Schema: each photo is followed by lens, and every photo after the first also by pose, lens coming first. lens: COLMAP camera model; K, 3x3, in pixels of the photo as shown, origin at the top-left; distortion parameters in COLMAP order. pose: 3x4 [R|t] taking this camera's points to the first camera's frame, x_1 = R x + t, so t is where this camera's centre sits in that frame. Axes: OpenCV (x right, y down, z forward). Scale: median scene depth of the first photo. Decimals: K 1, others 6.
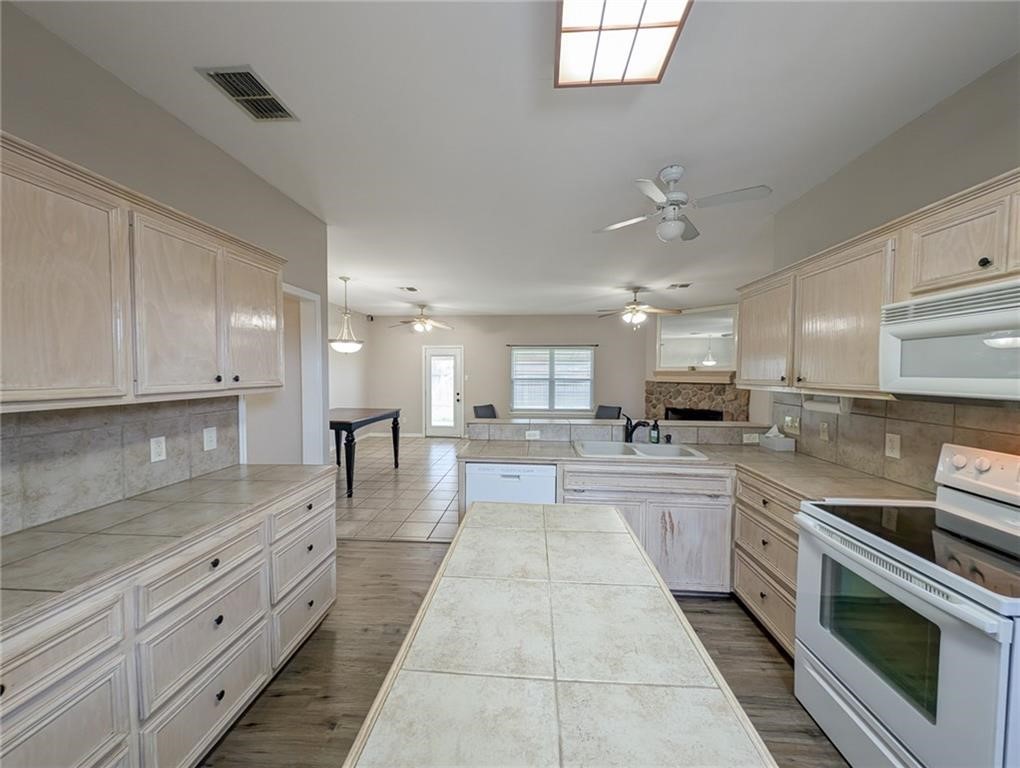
lens RADIAL K [[384.7, 0, 509.3], [0, 384.7, 386.2], [0, 0, 1]] dist [0.017703, -0.009587]
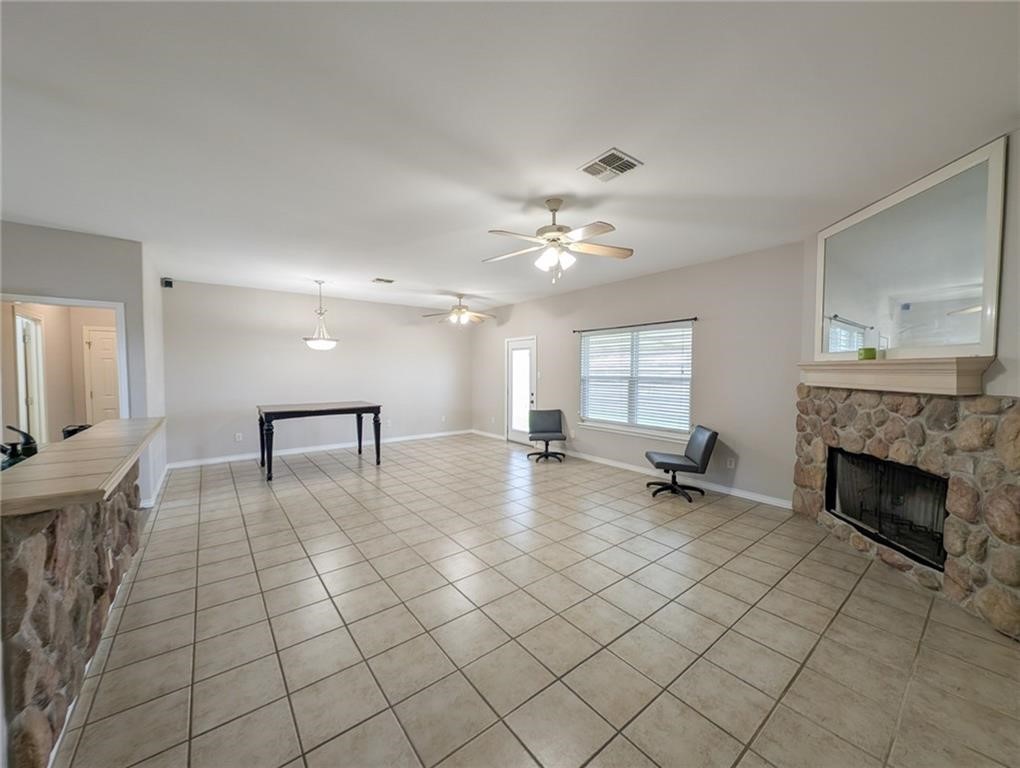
lens RADIAL K [[384.7, 0, 509.3], [0, 384.7, 386.2], [0, 0, 1]] dist [0.017703, -0.009587]
pose [[0.667939, 0.027828, -0.743696, 0.472531], [-0.025014, 0.999576, 0.014936, -0.009047], [0.743796, 0.008627, 0.668351, 0.423165]]
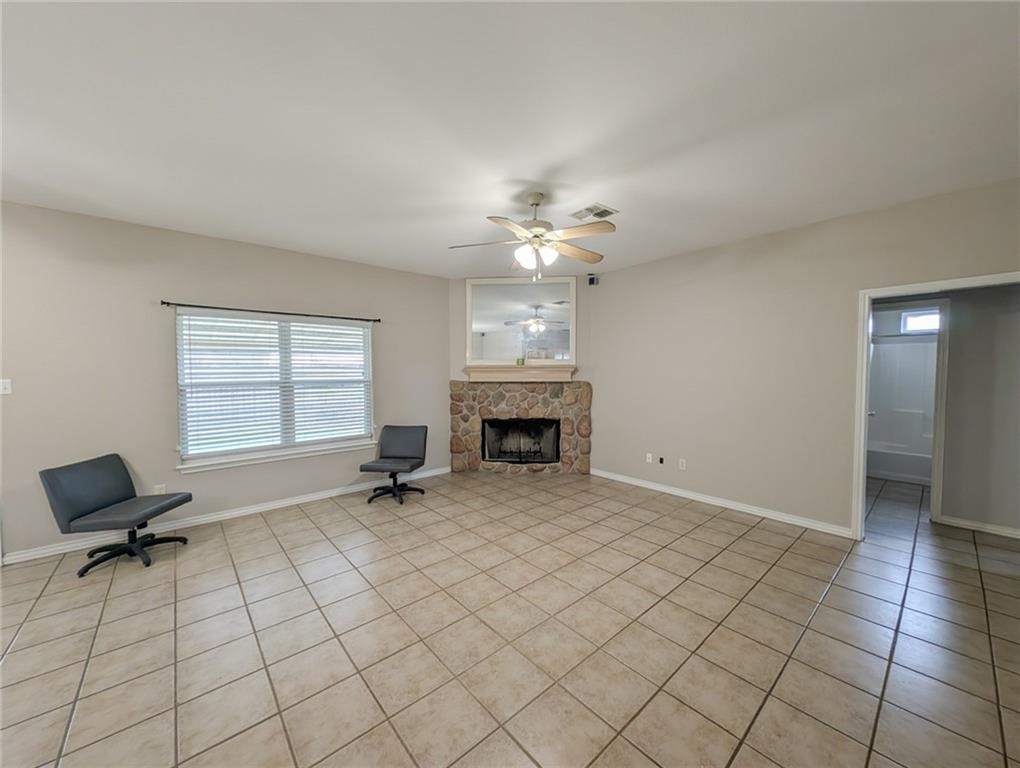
lens RADIAL K [[384.7, 0, 509.3], [0, 384.7, 386.2], [0, 0, 1]] dist [0.017703, -0.009587]
pose [[0.706801, -0.038442, 0.706367, -0.038485], [0.033238, 0.999224, 0.021121, -0.015315], [-0.706631, 0.008550, 0.707530, 0.467780]]
